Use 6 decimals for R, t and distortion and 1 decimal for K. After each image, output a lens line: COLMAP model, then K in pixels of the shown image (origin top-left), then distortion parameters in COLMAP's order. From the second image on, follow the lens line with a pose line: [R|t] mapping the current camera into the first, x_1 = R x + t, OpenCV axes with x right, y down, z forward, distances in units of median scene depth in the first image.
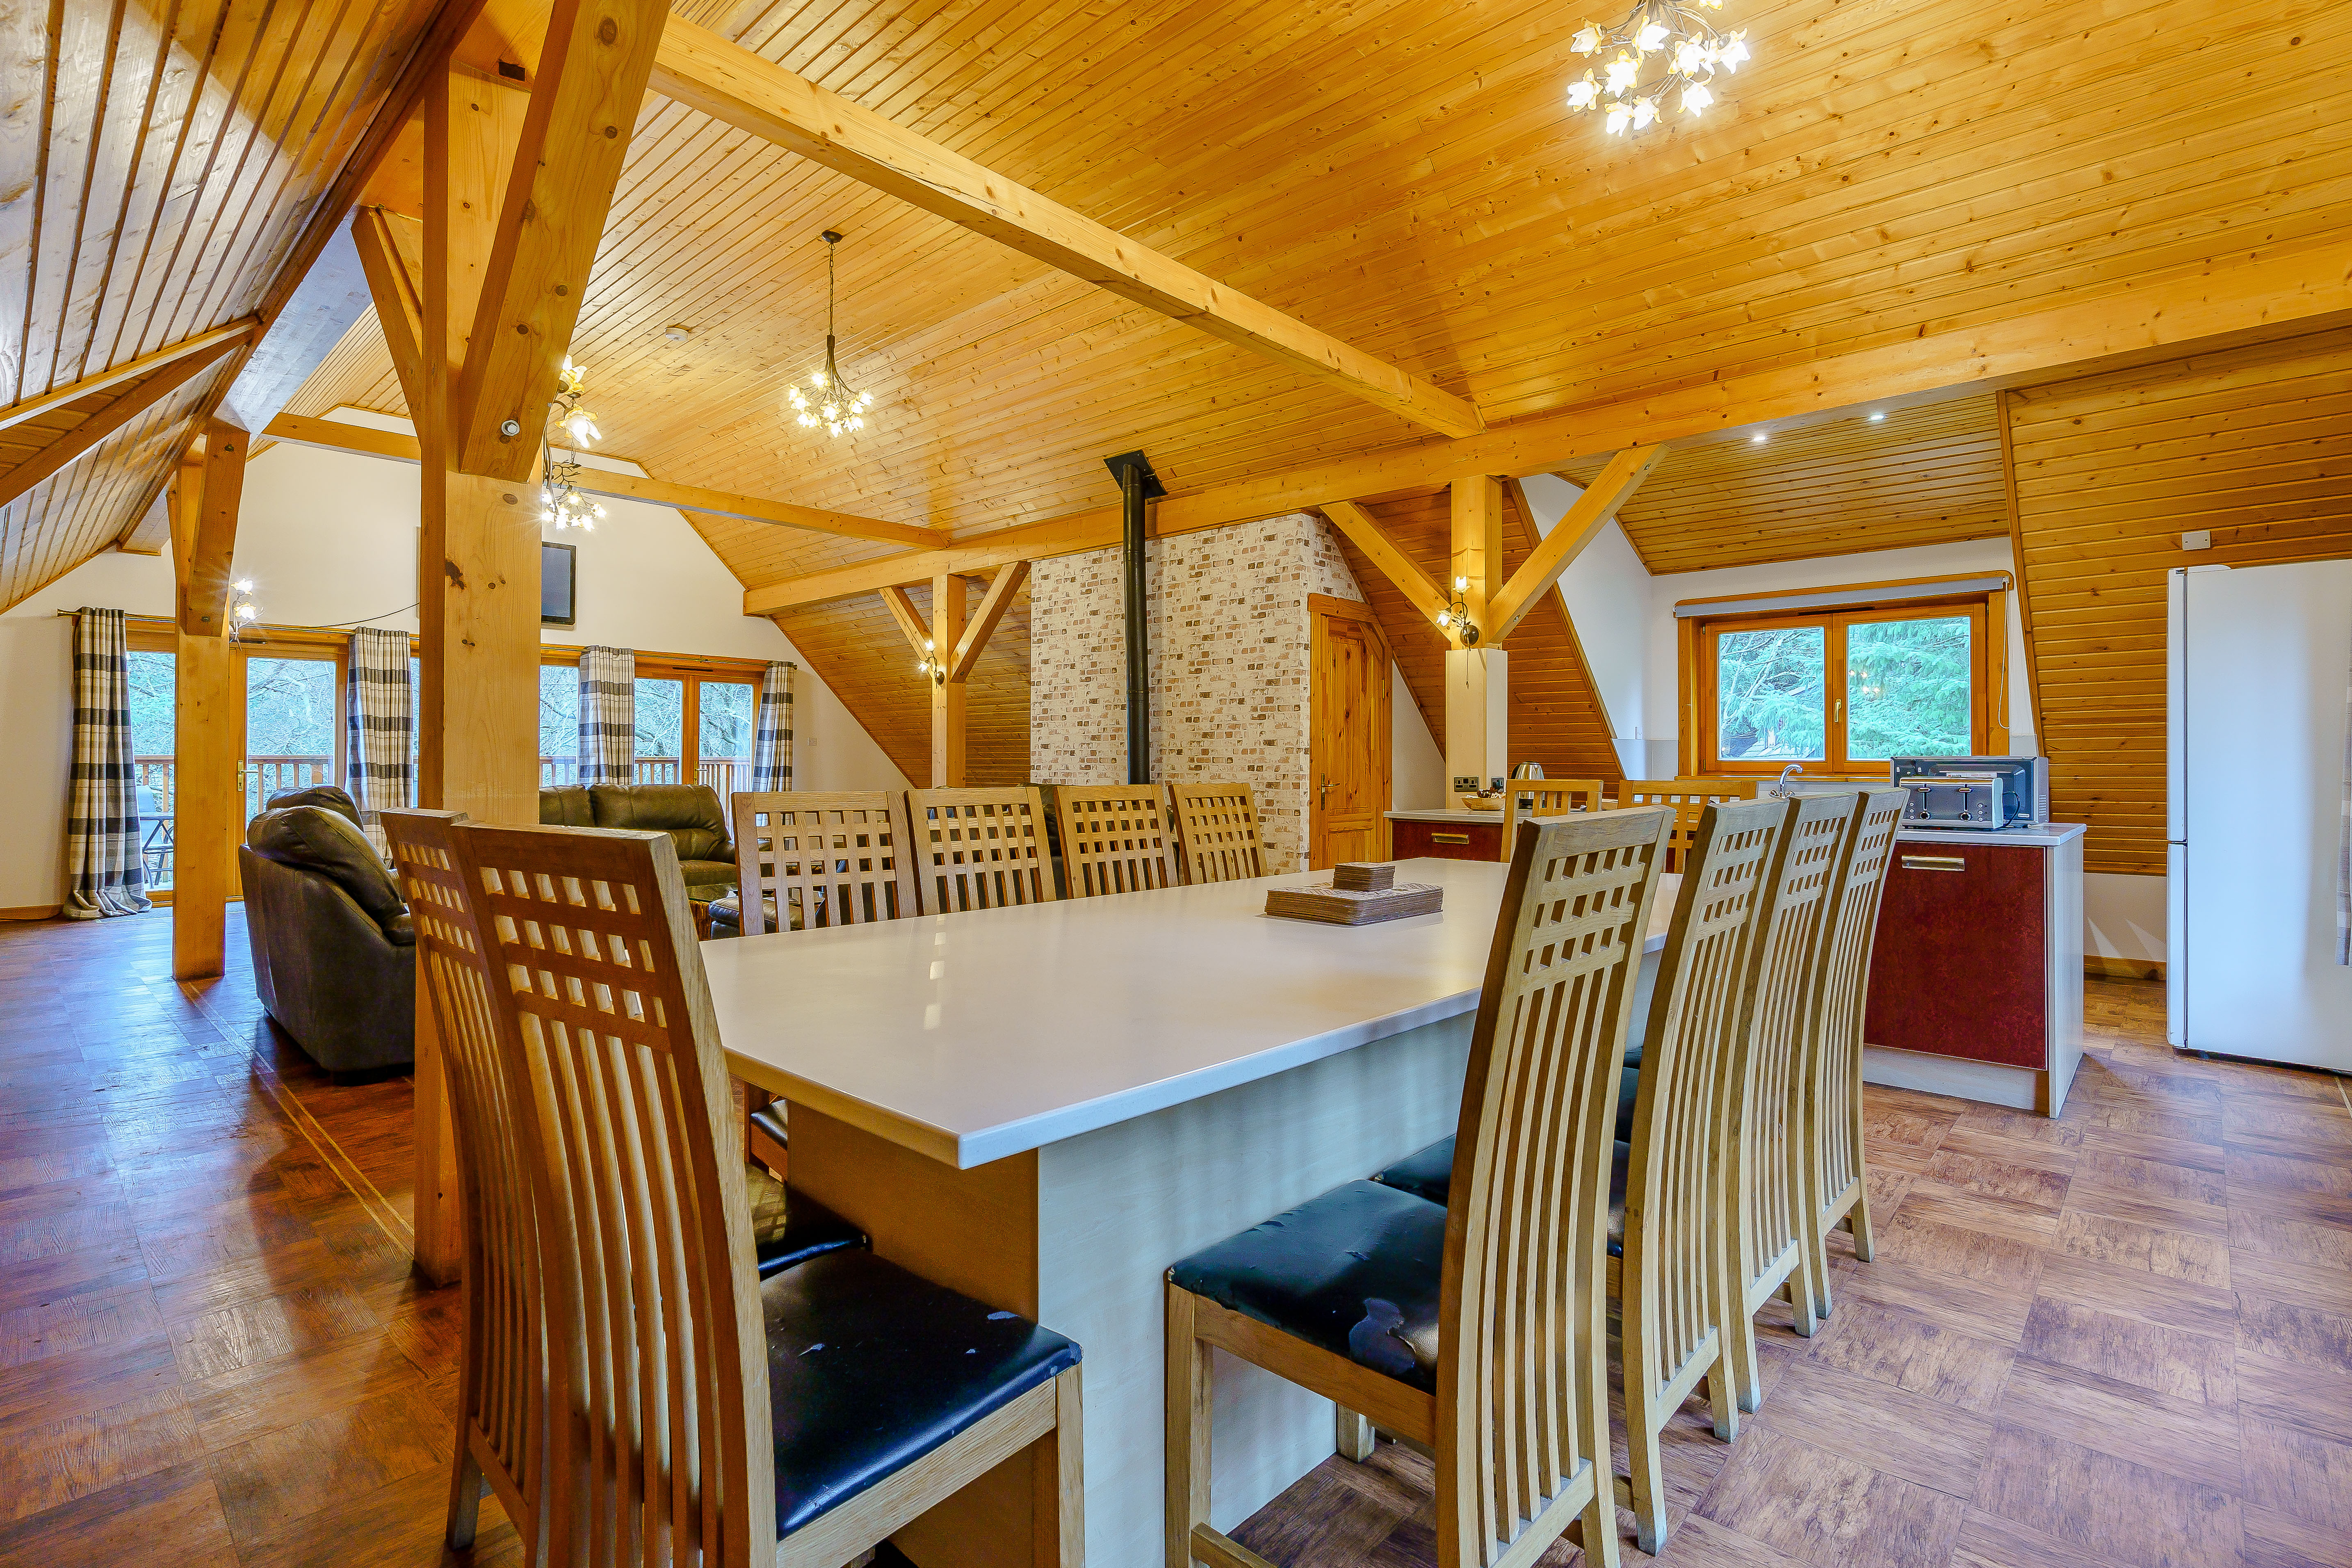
lens RADIAL K [[1107.1, 0, 1172.2], [0, 1107.1, 777.8], [0, 0, 1]] dist [0.001538, 0.000390]
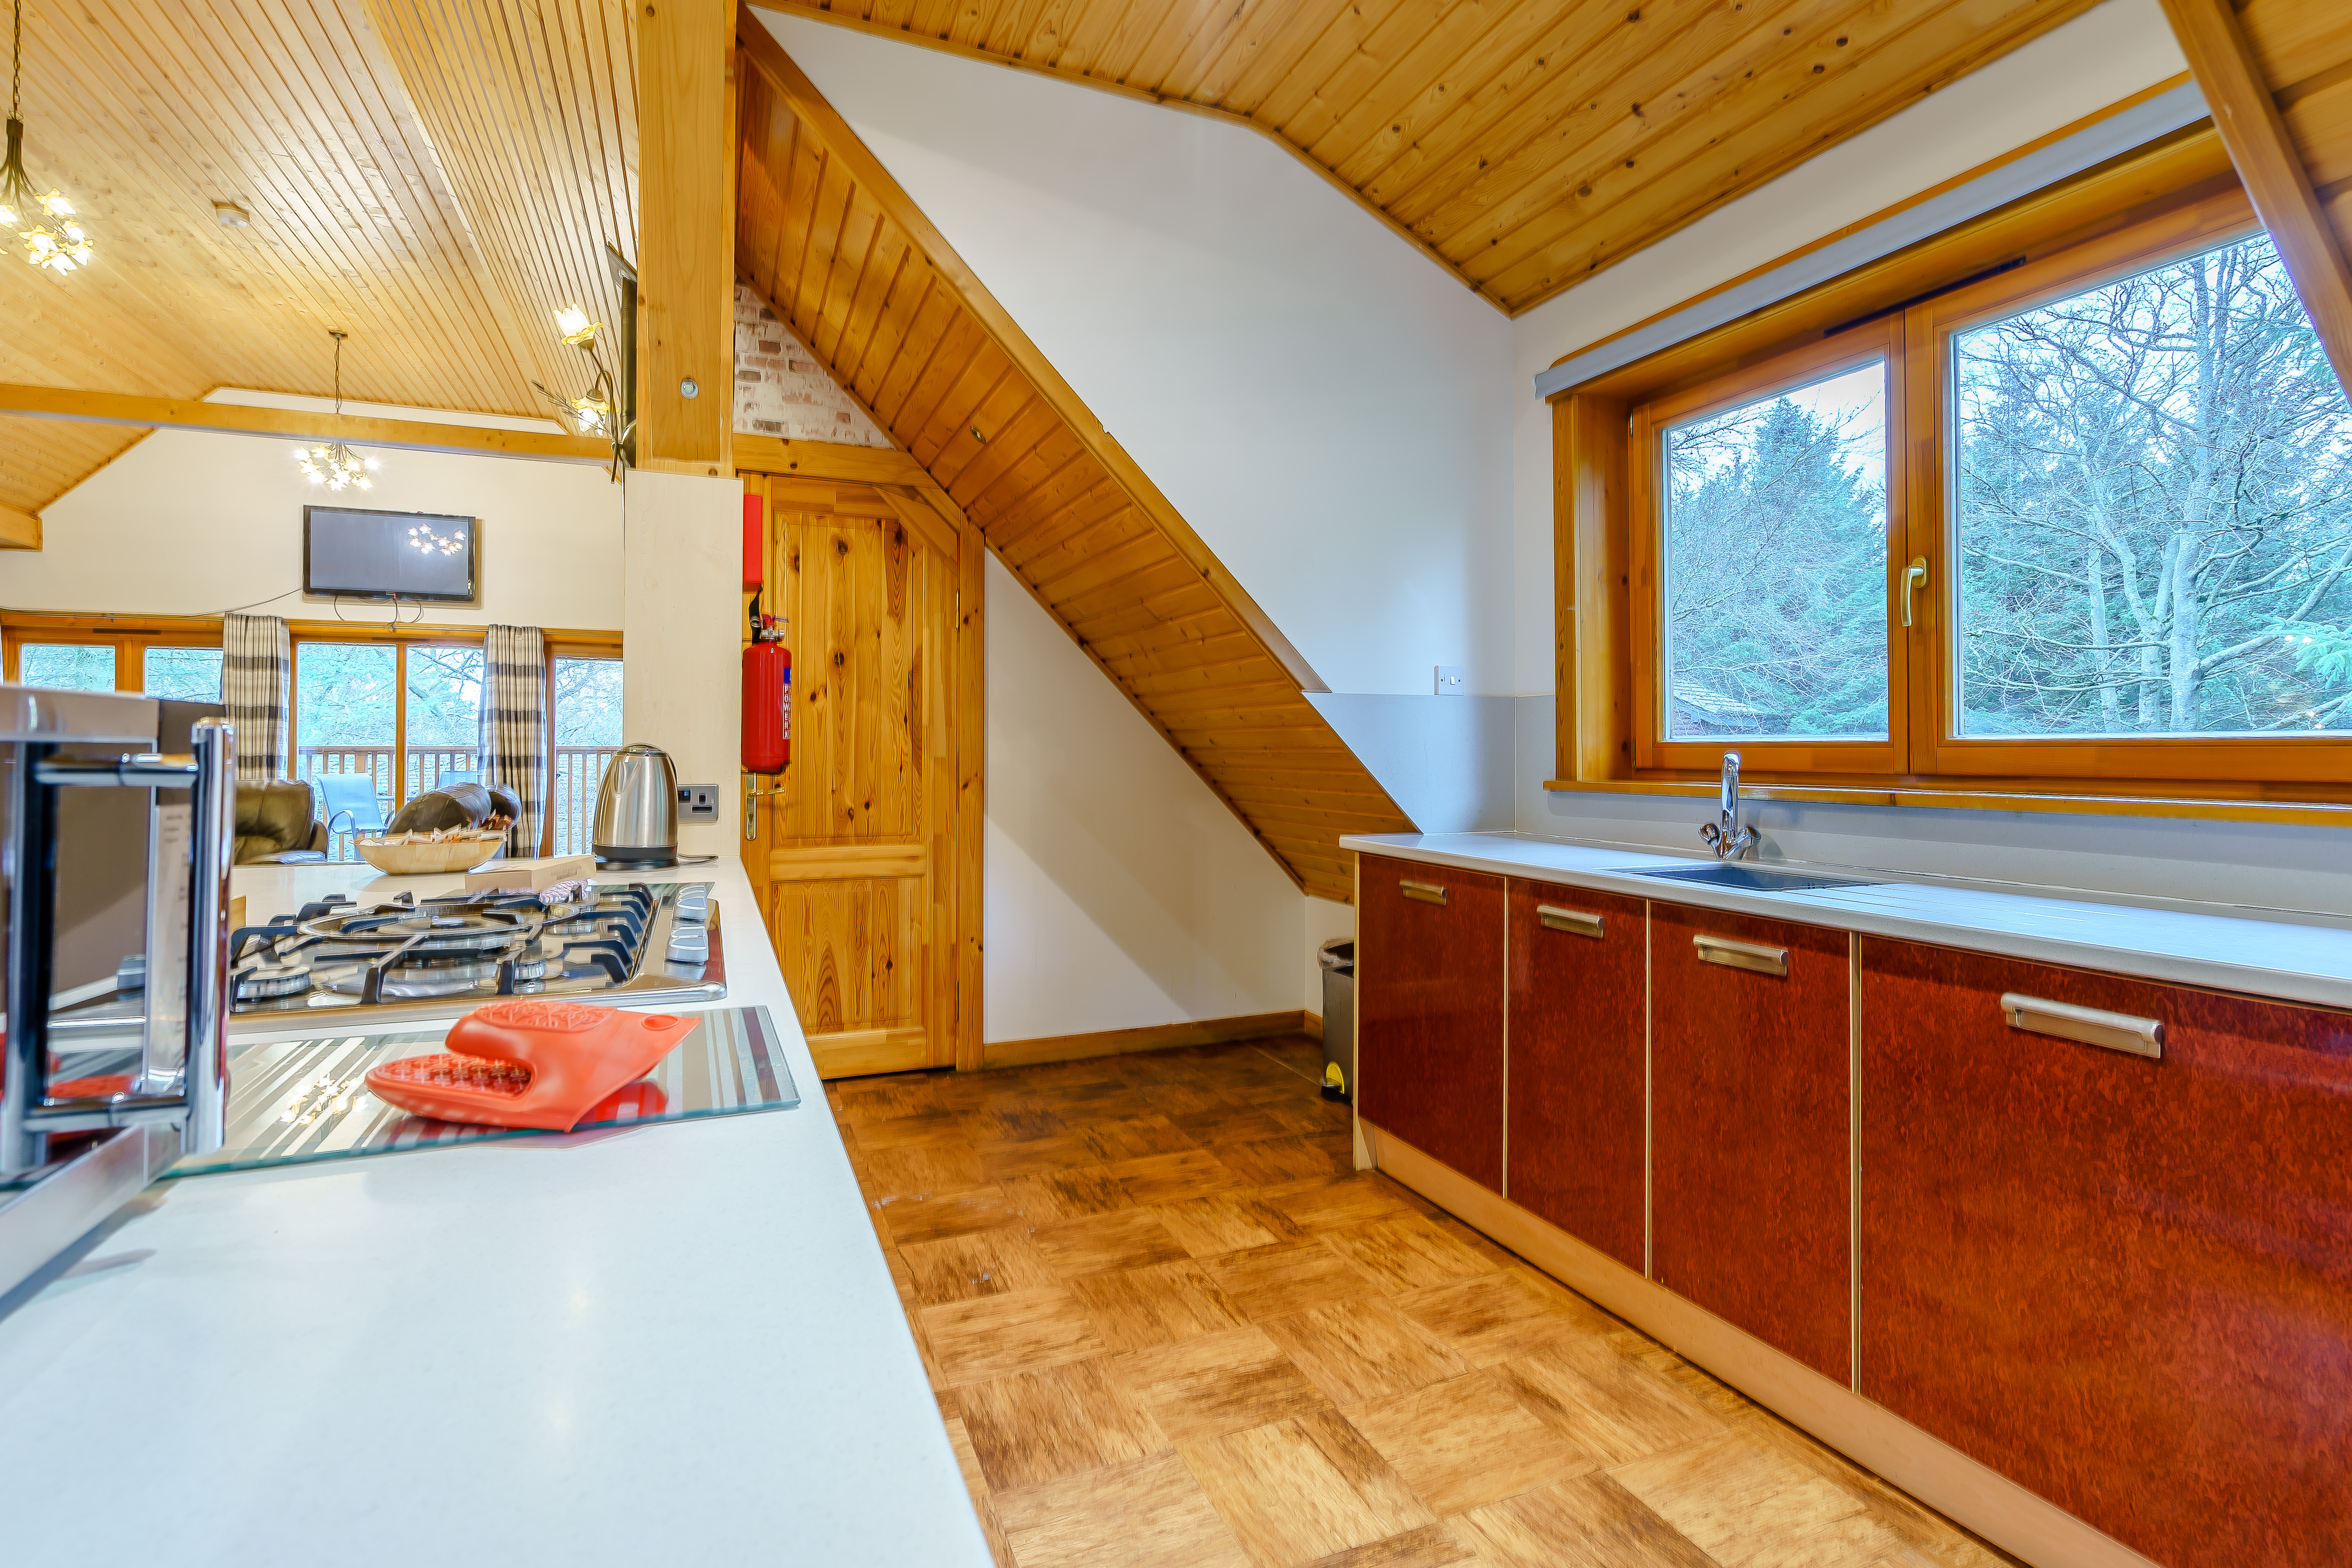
lens RADIAL K [[1107.1, 0, 1172.7], [0, 1107.1, 759.5], [0, 0, 1]] dist [0.001538, 0.000390]
pose [[0.908778, 0.000565, -0.417280, 0.500927], [-0.002672, 0.999986, -0.004465, -0.007549], [0.417272, 0.005173, 0.908767, 0.561596]]
